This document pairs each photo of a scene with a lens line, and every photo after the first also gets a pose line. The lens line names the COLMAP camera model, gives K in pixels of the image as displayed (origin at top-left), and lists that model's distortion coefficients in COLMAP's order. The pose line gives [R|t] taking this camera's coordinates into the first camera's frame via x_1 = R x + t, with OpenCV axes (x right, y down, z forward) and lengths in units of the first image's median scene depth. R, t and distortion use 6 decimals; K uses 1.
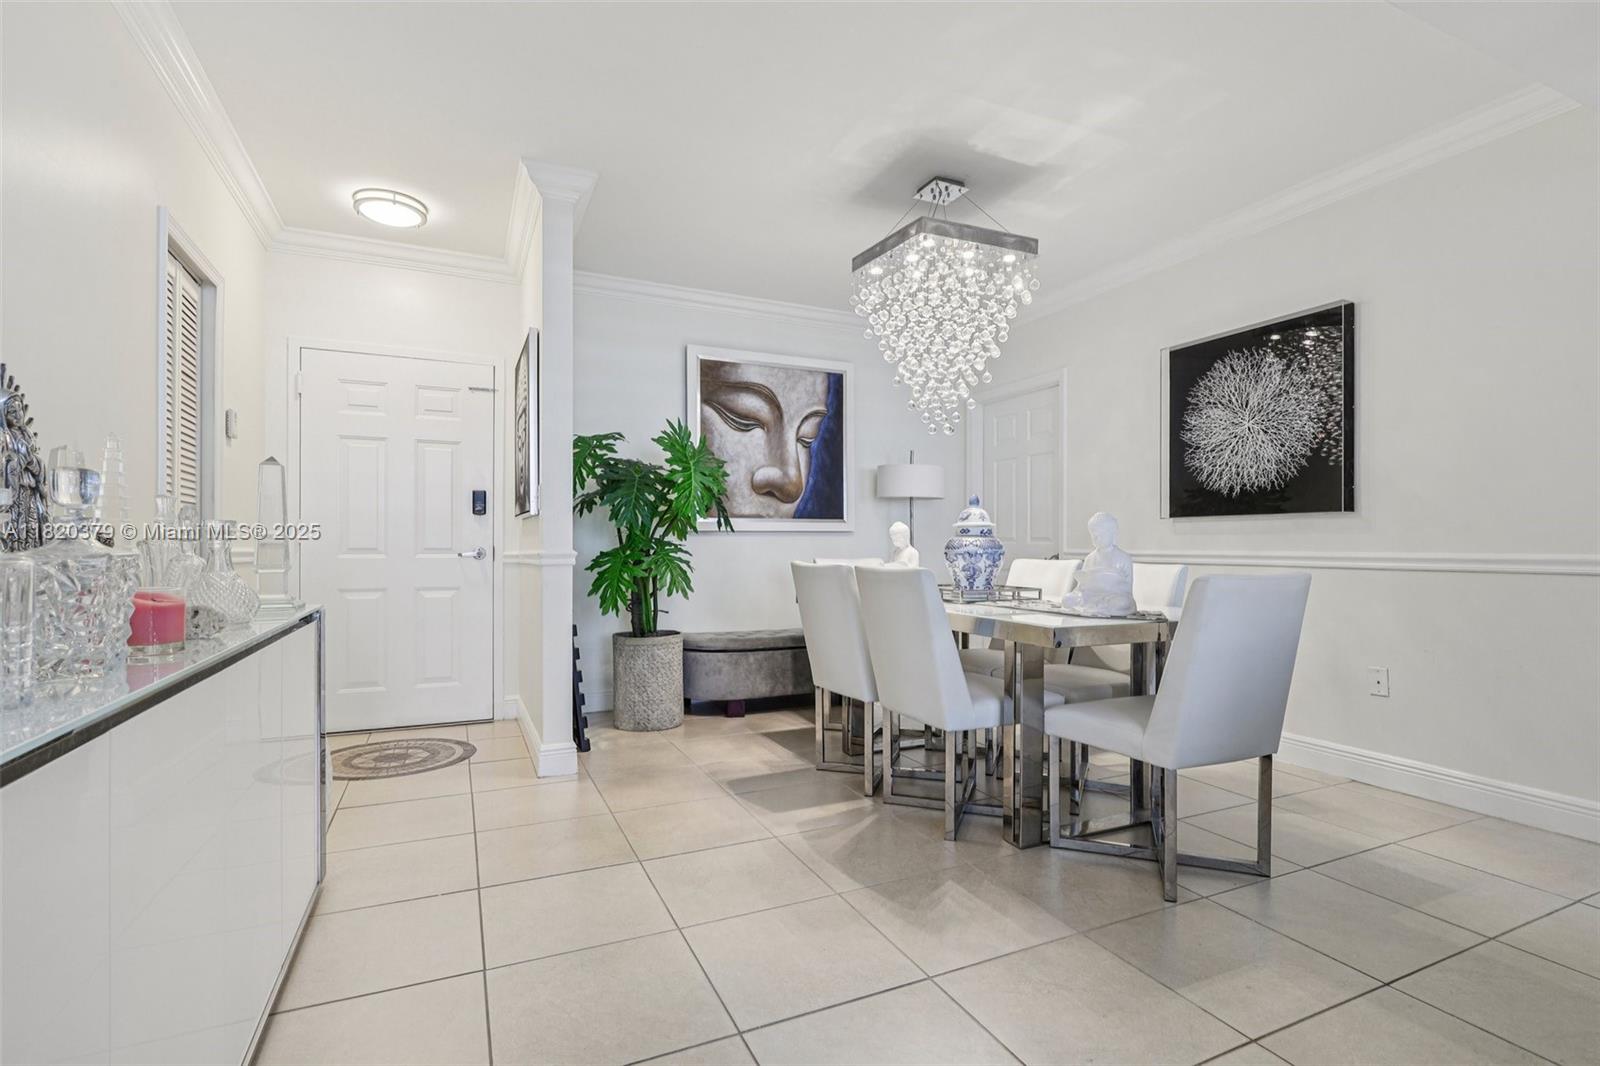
lens RADIAL K [[737.6, 0, 793.4], [0, 737.6, 530.1], [0, 0, 1]] dist [-0.000946, -0.000208]
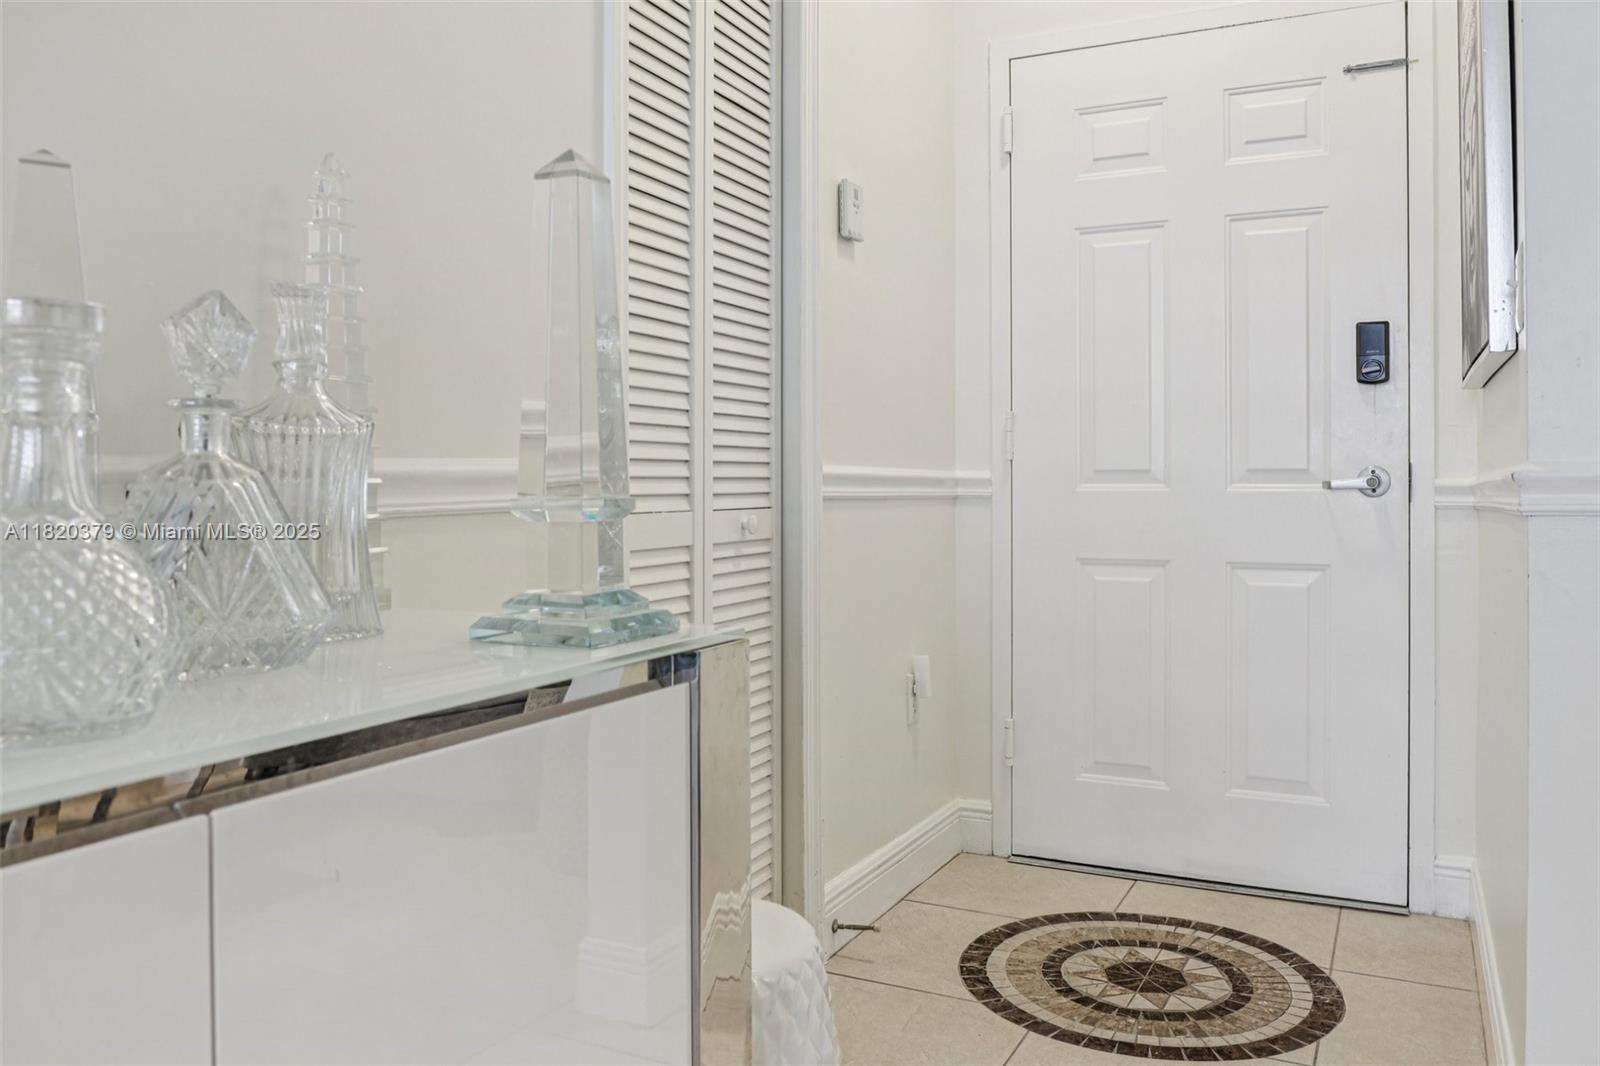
lens RADIAL K [[1330.7, 0, 803.4], [0, 1330.7, 488.8], [0, 0, 1]] dist [-0.043884, -0.006100]
pose [[0.655740, 0.003230, -0.754980, -0.097585], [0.018413, 0.999625, 0.020269, 0.016282], [0.754762, -0.027193, 0.655434, 0.320330]]
